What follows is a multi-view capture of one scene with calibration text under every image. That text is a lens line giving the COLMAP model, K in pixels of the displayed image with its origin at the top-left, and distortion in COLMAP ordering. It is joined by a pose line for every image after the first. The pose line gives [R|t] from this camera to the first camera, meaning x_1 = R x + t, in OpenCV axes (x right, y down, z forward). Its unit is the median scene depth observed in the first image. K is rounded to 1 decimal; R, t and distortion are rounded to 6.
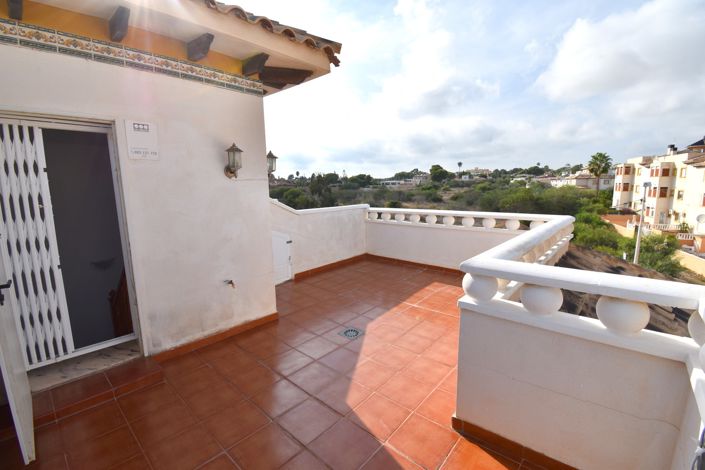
lens RADIAL K [[307.3, 0, 350.6], [0, 307.3, 230.7], [0, 0, 1]] dist [-0.011130, -0.005196]
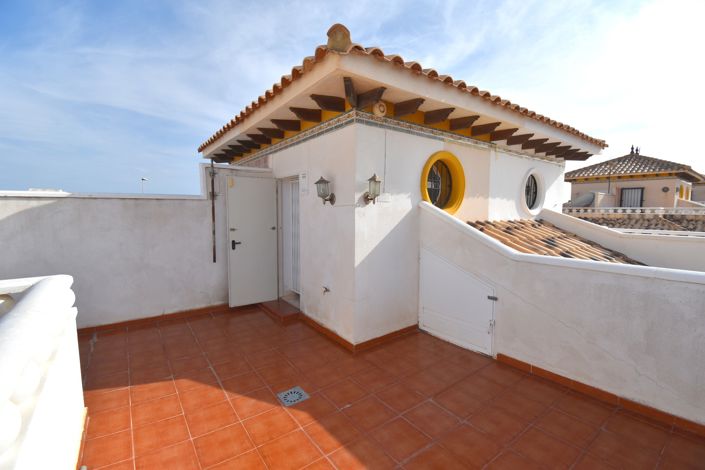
lens RADIAL K [[307.3, 0, 355.0], [0, 307.3, 231.6], [0, 0, 1]] dist [-0.011130, -0.005196]
pose [[-0.184090, 0.086013, -0.979139, 0.862001], [-0.138806, 0.983906, 0.112528, -0.244306], [0.973059, 0.156625, -0.169188, 1.470688]]
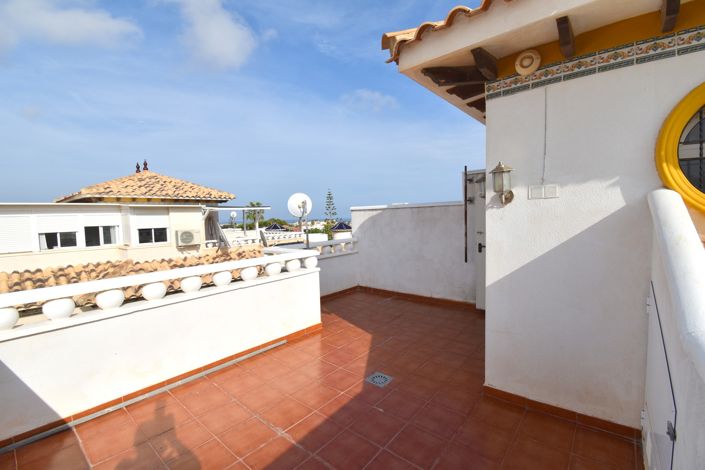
lens RADIAL K [[307.3, 0, 353.4], [0, 307.3, 231.6], [0, 0, 1]] dist [-0.011130, -0.005196]
pose [[-0.997947, 0.048249, -0.042108, 0.115196], [0.039458, 0.981163, 0.189107, -0.329984], [0.050439, 0.187057, -0.981053, 2.171759]]
